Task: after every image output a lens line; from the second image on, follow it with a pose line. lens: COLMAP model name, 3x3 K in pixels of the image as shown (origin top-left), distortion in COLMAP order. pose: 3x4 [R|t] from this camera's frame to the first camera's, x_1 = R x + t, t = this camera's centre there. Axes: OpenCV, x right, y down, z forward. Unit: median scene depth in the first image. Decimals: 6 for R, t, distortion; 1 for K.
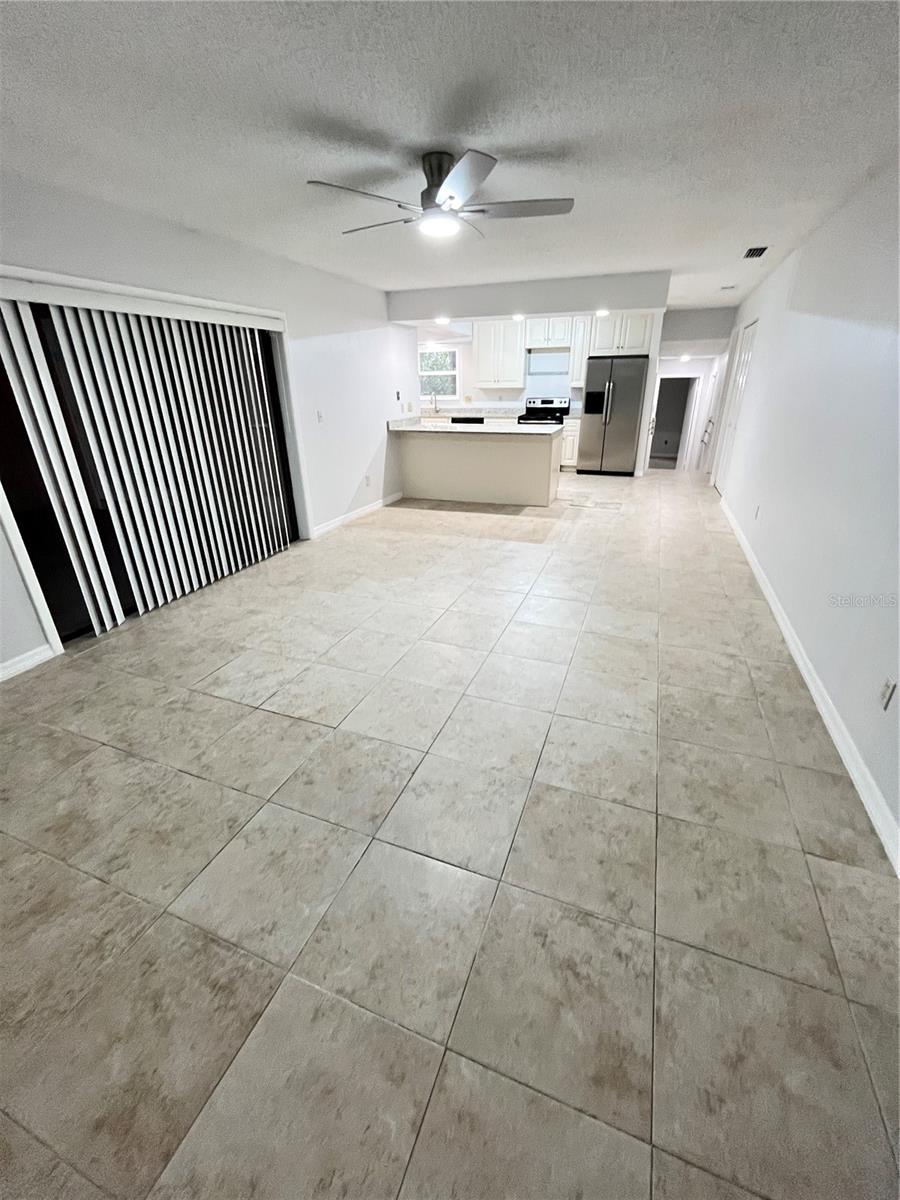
lens RADIAL K [[490.6, 0, 453.4], [0, 490.6, 597.8], [0, 0, 1]] dist [-0.002612, -0.000986]
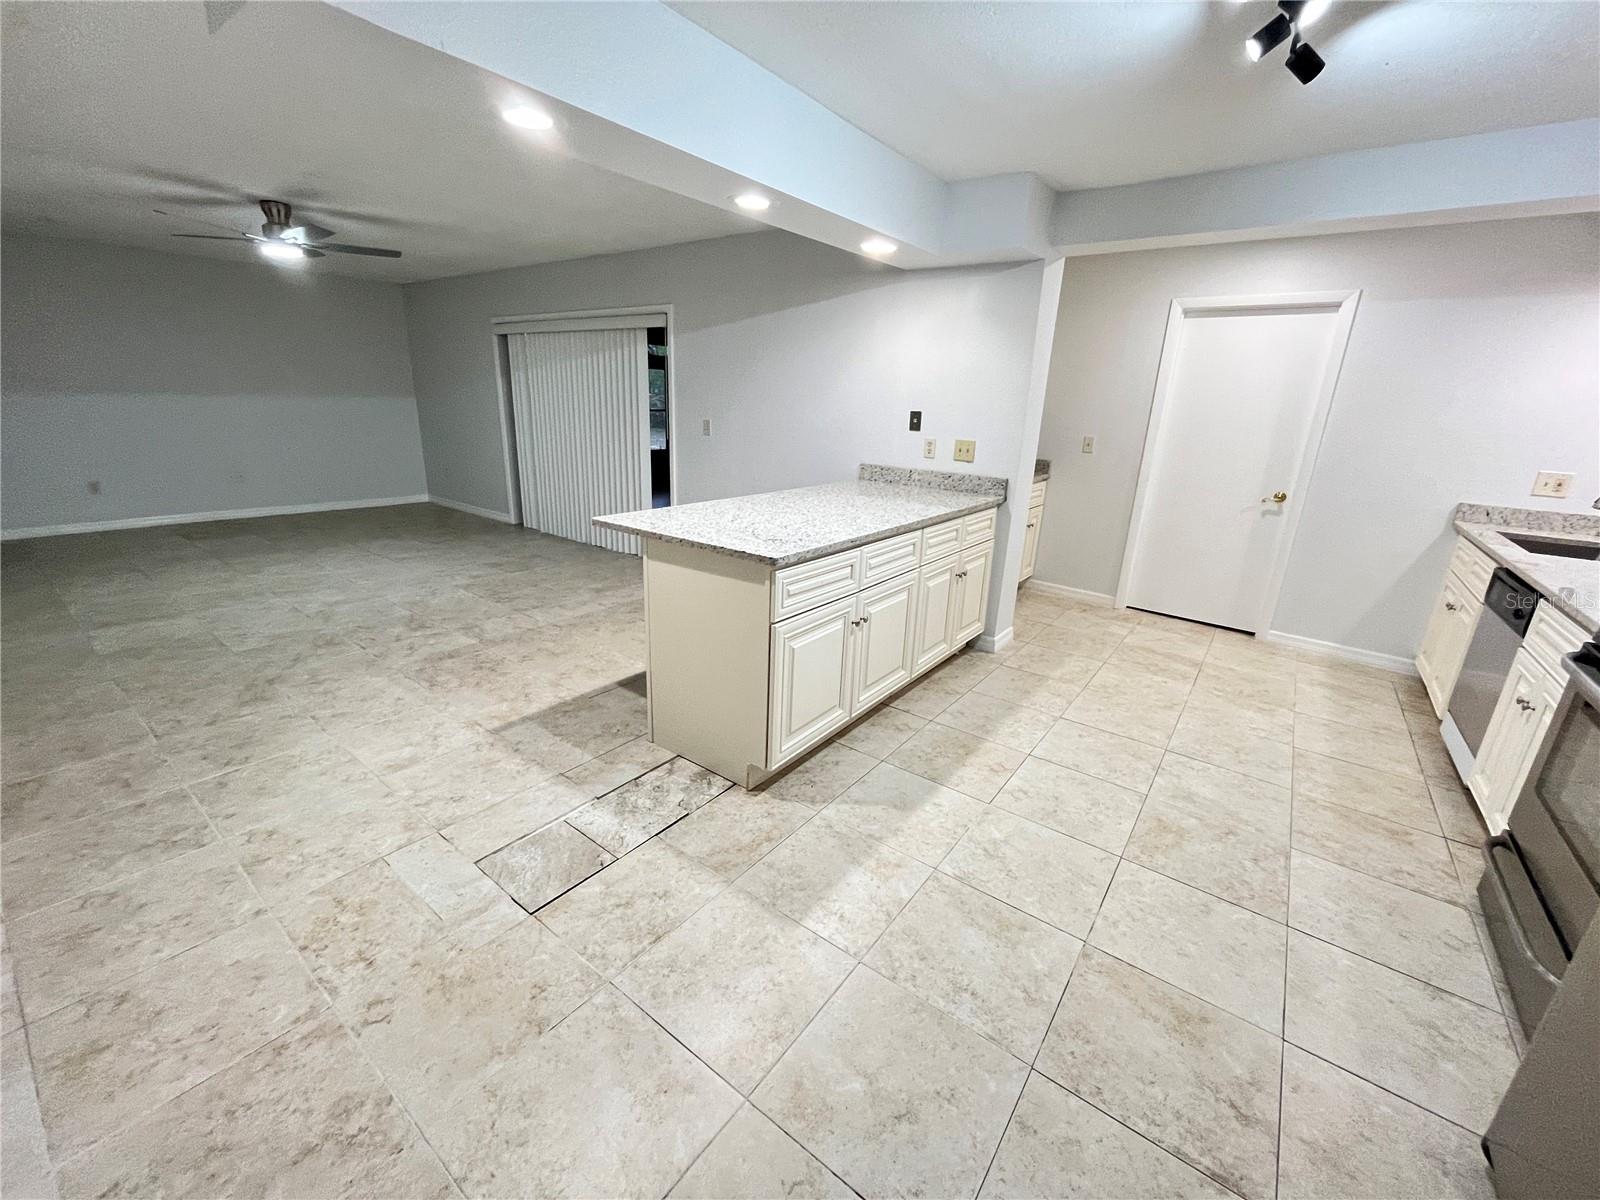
lens RADIAL K [[654.2, 0, 795.7], [0, 654.2, 599.0], [0, 0, 1]] dist [-0.002612, -0.000986]
pose [[-0.281655, 0.289160, -0.914908, 0.377833], [-0.419655, 0.820356, 0.388467, -0.331224], [0.862879, 0.493359, -0.109709, 0.747145]]
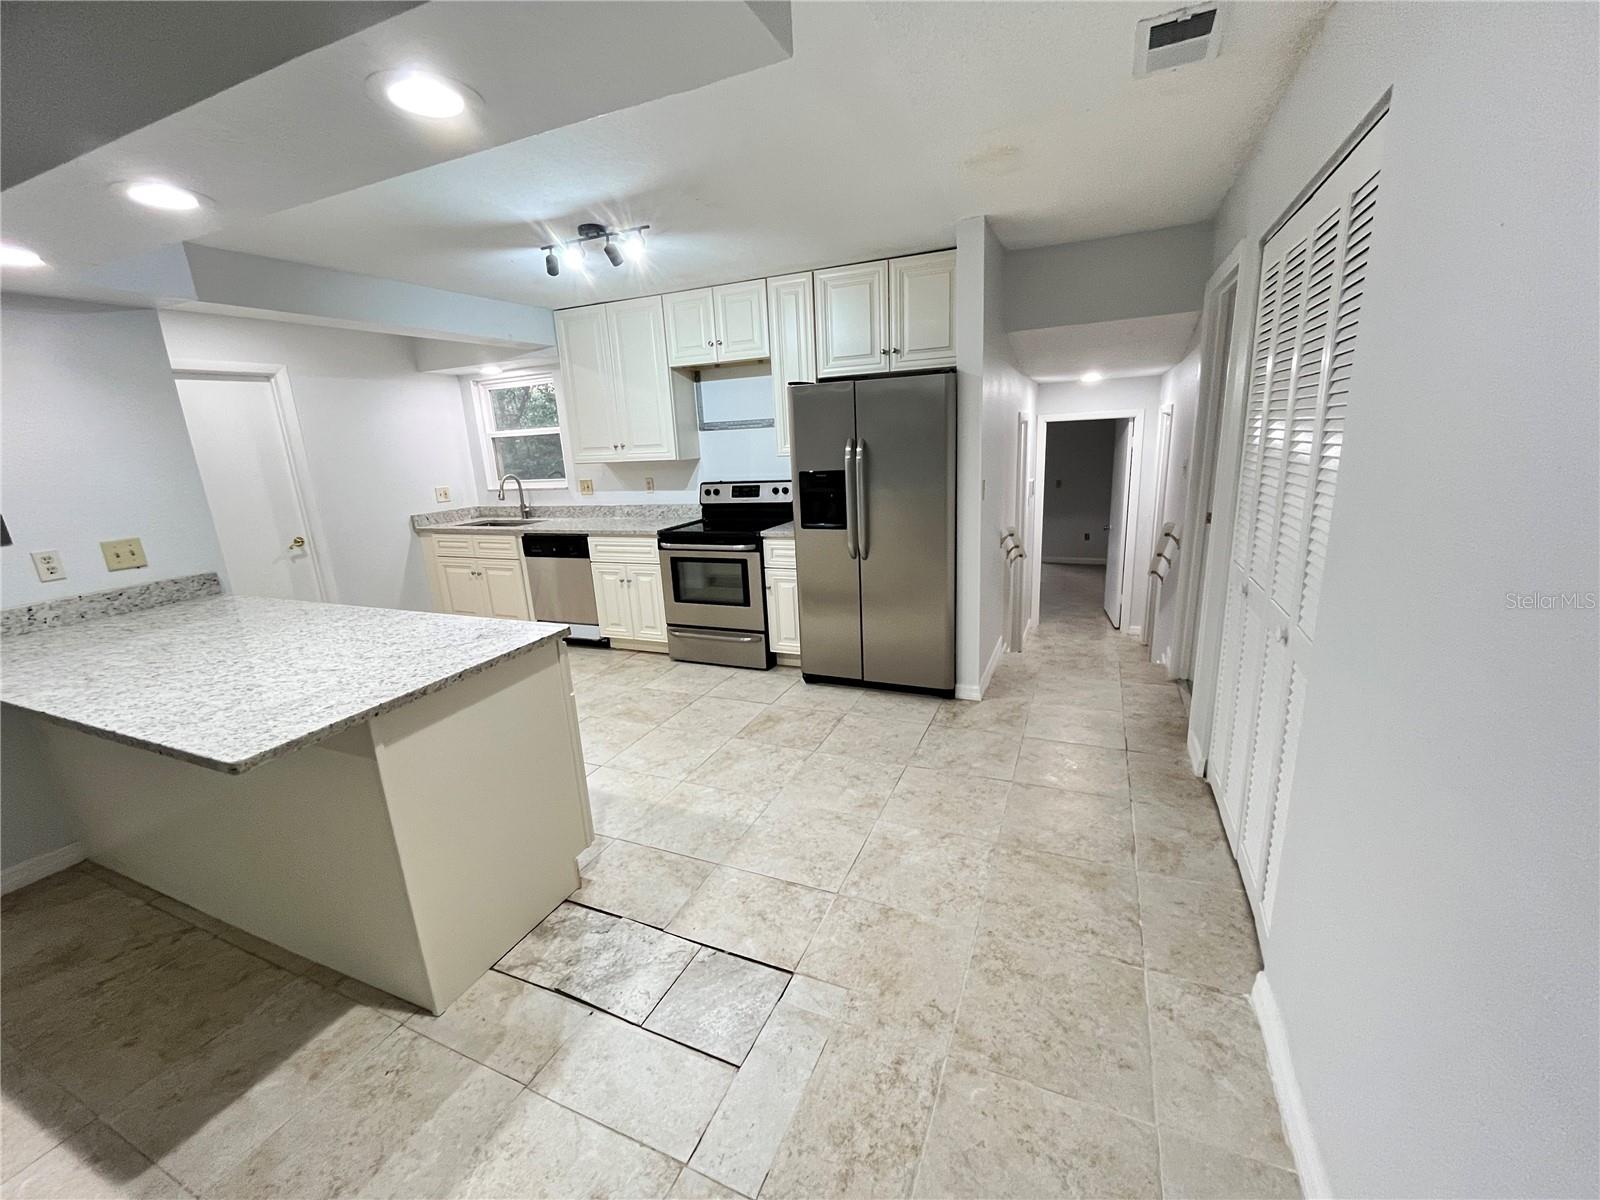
lens RADIAL K [[654.2, 0, 797.2], [0, 654.2, 595.9], [0, 0, 1]] dist [-0.002612, -0.000986]
pose [[0.998074, -0.022290, -0.057885, 0.268220], [0.012211, 0.985546, -0.168965, -0.228385], [0.060814, 0.167932, 0.983921, 0.499582]]
